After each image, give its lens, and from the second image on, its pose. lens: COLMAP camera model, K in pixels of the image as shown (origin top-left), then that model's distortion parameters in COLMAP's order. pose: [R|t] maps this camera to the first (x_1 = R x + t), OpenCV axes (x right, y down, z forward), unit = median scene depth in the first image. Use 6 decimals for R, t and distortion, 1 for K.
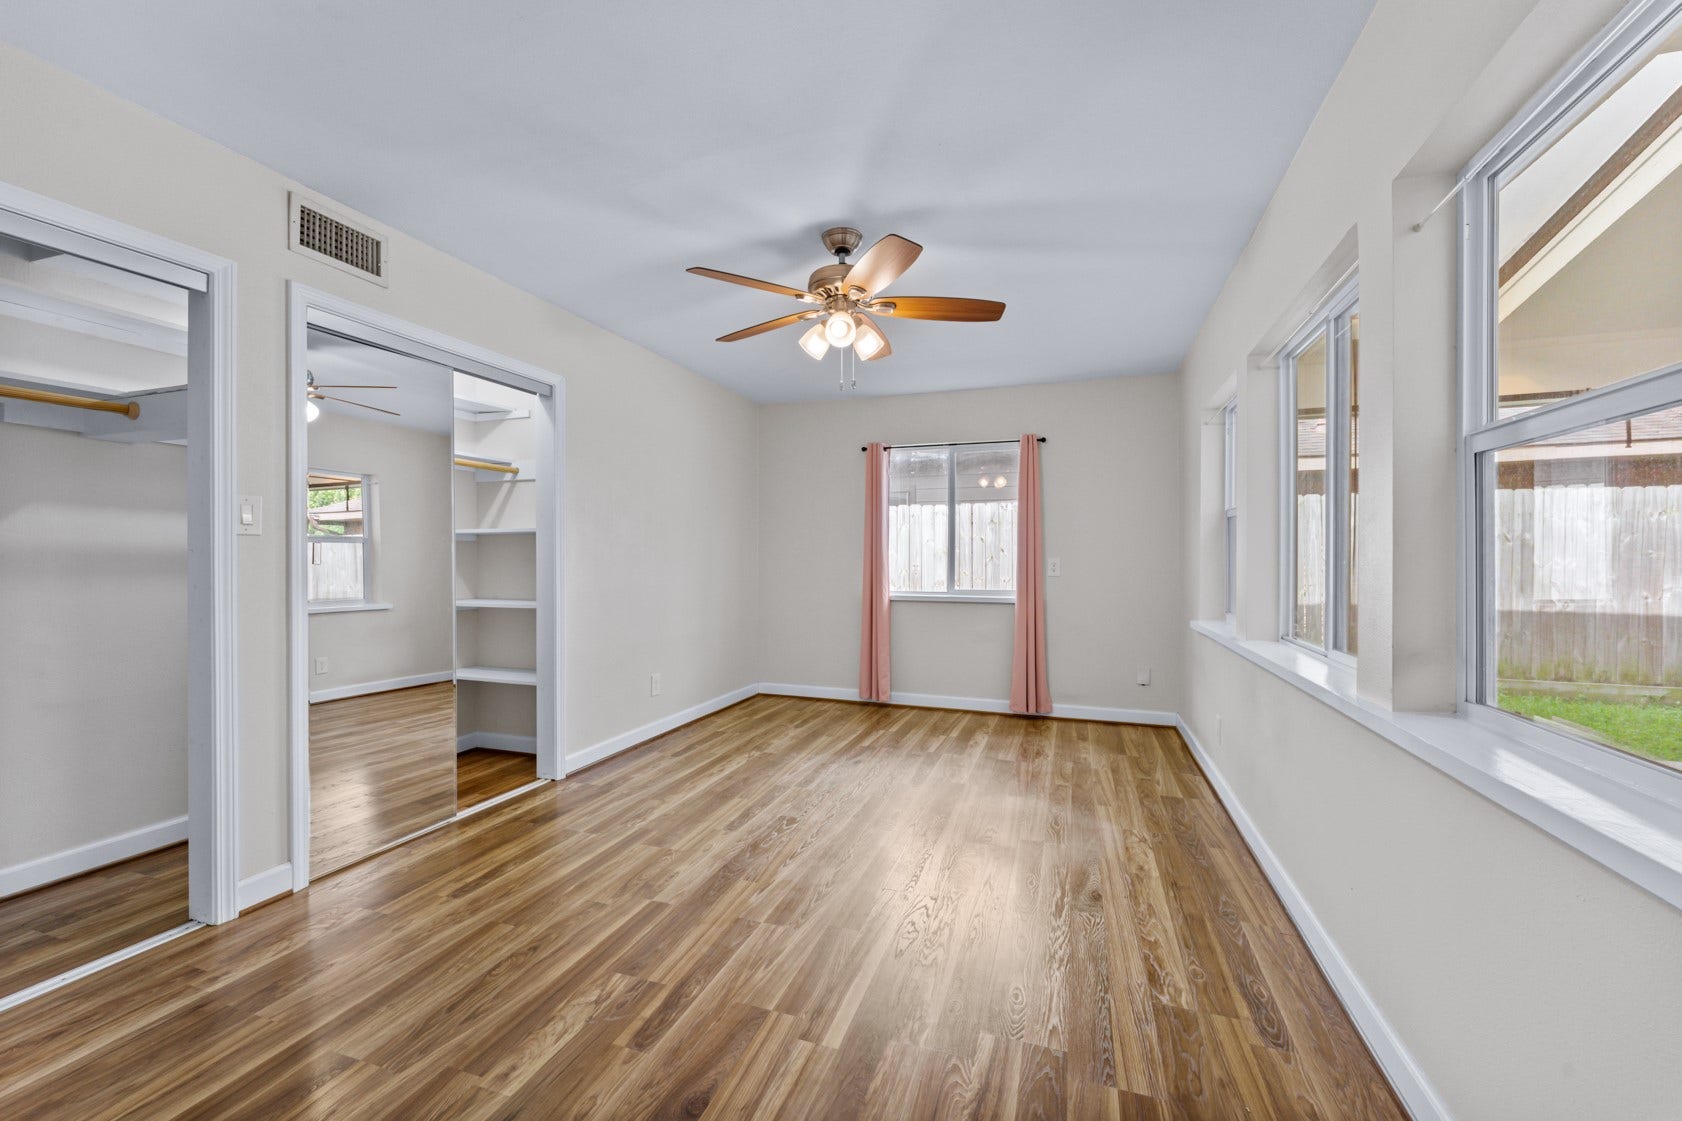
lens RADIAL K [[677.7, 0, 836.5], [0, 677.7, 561.4], [0, 0, 1]] dist [-0.001683, -0.000188]
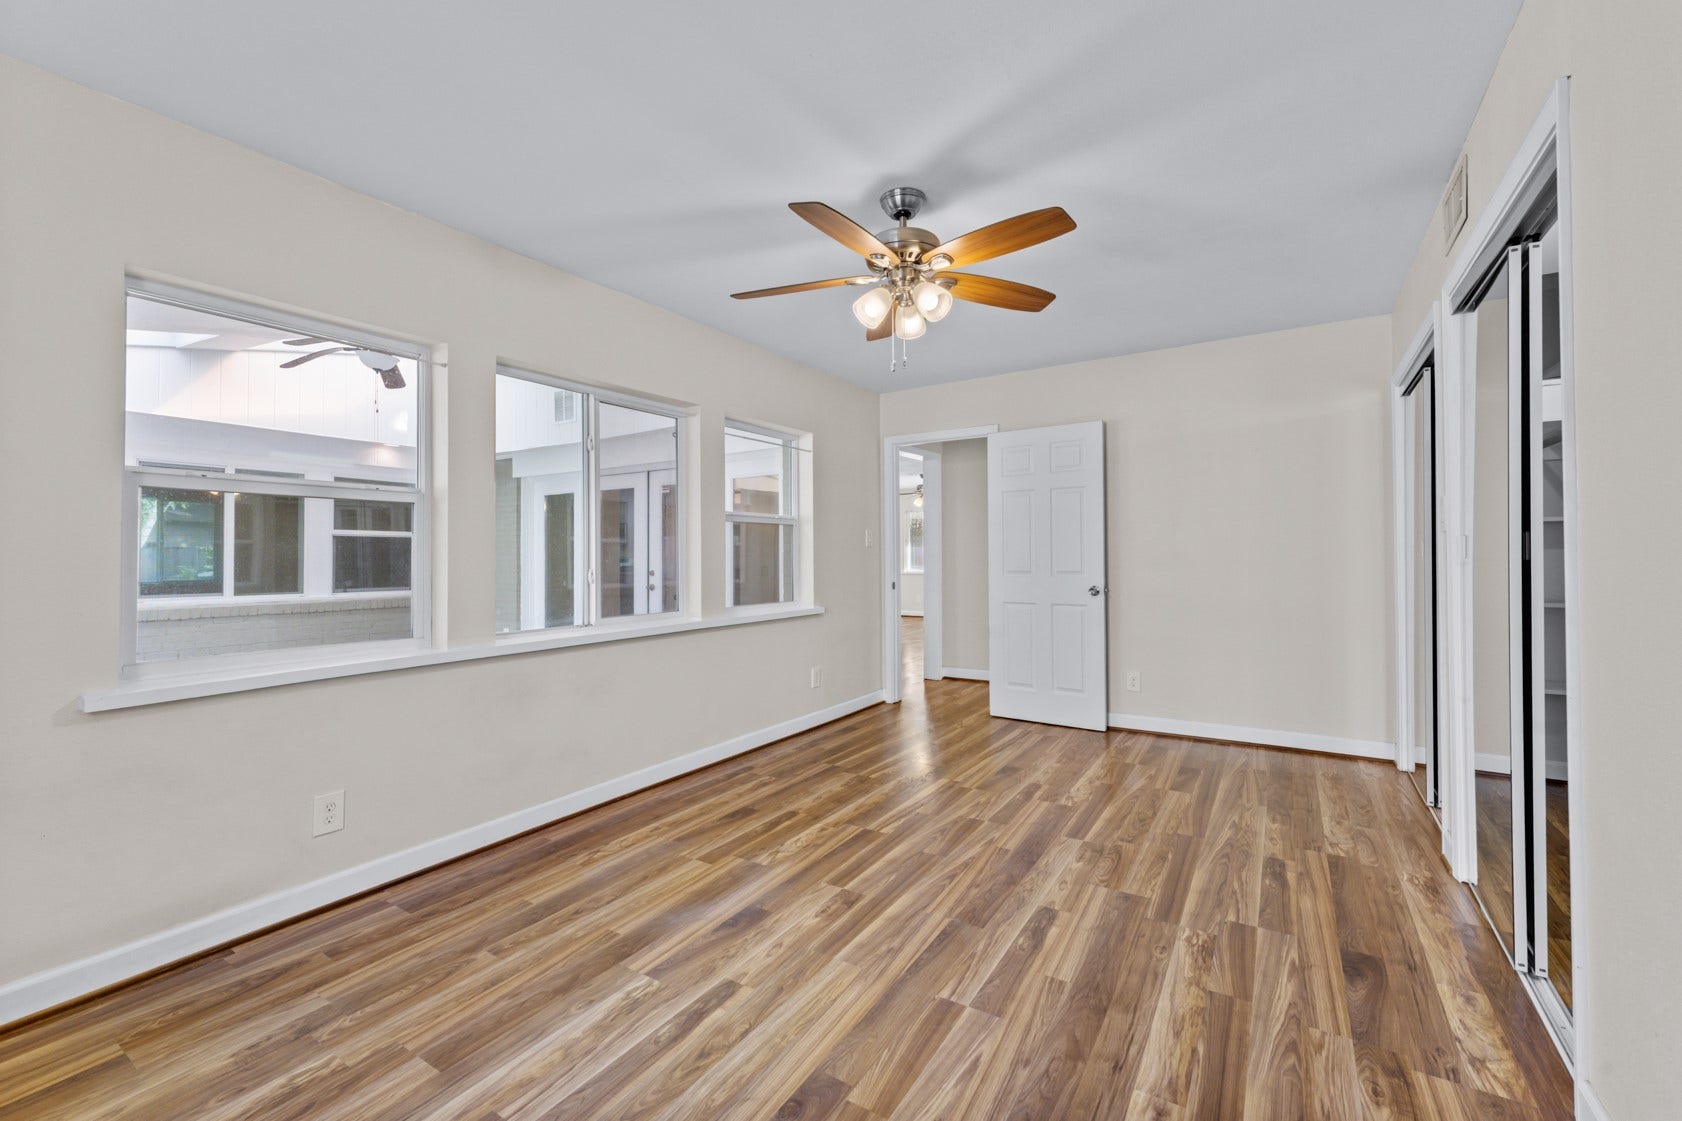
lens RADIAL K [[677.7, 0, 841.5], [0, 677.7, 555.9], [0, 0, 1]] dist [-0.001683, -0.000188]
pose [[-0.972313, 0.007623, 0.233559, -0.117921], [0.008802, 0.999953, 0.004008, -0.009159], [-0.233517, 0.005953, -0.972334, 1.899901]]
